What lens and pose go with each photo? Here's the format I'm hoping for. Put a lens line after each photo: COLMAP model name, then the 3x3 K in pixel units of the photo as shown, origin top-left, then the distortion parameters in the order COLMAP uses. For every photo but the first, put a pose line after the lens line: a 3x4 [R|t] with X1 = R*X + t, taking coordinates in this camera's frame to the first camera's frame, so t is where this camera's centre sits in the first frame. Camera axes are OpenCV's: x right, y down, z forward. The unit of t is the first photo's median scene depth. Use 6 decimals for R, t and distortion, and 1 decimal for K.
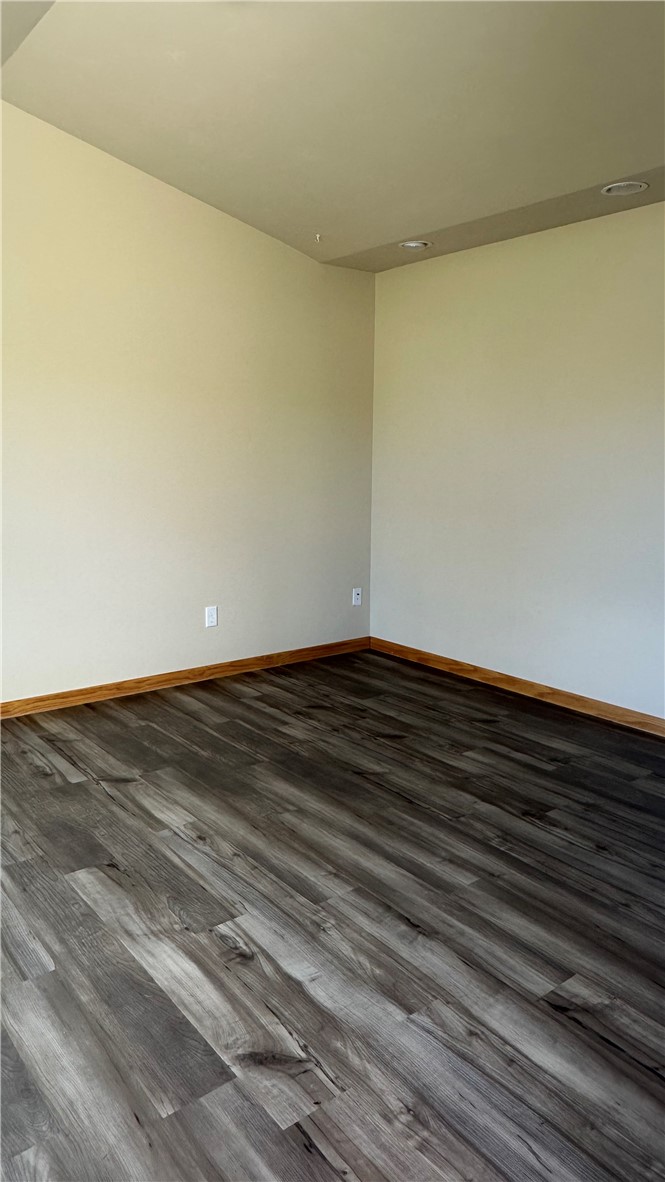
lens RADIAL K [[806.4, 0, 330.8], [0, 806.4, 590.0], [0, 0, 1]] dist [0.000178, -0.001187]
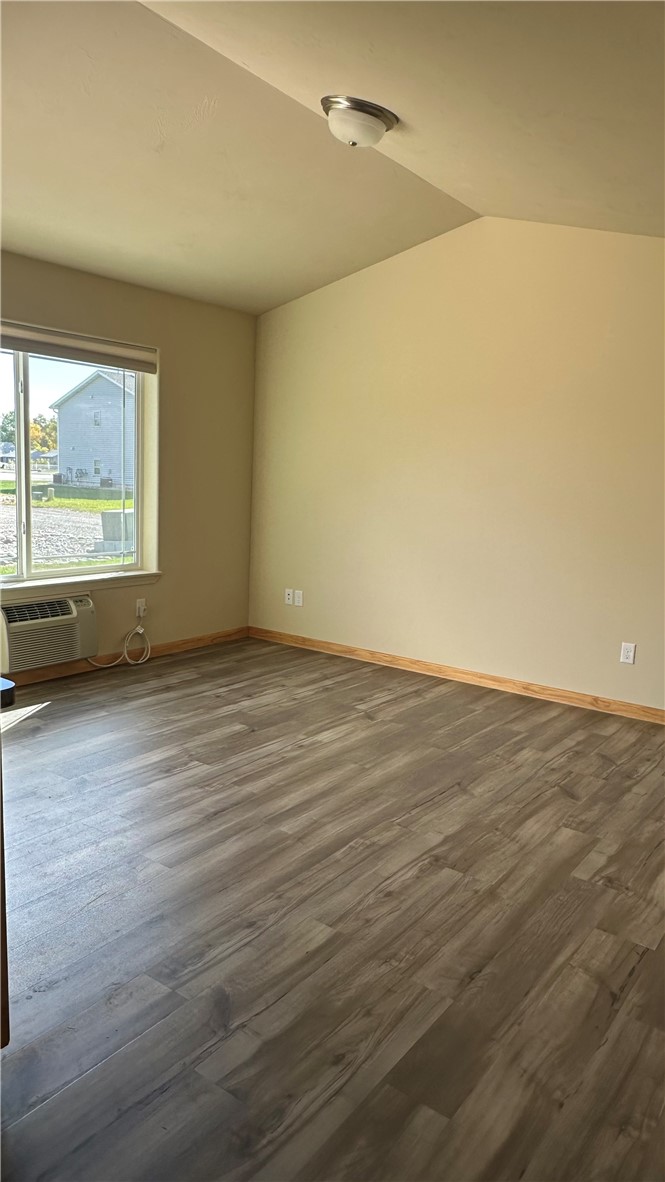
lens RADIAL K [[806.4, 0, 323.0], [0, 806.4, 590.4], [0, 0, 1]] dist [0.000178, -0.001187]
pose [[0.260649, 0.152778, -0.953269, 0.973915], [-0.208060, 0.973086, 0.099065, -0.088998], [0.942748, 0.172516, 0.285421, 0.495705]]
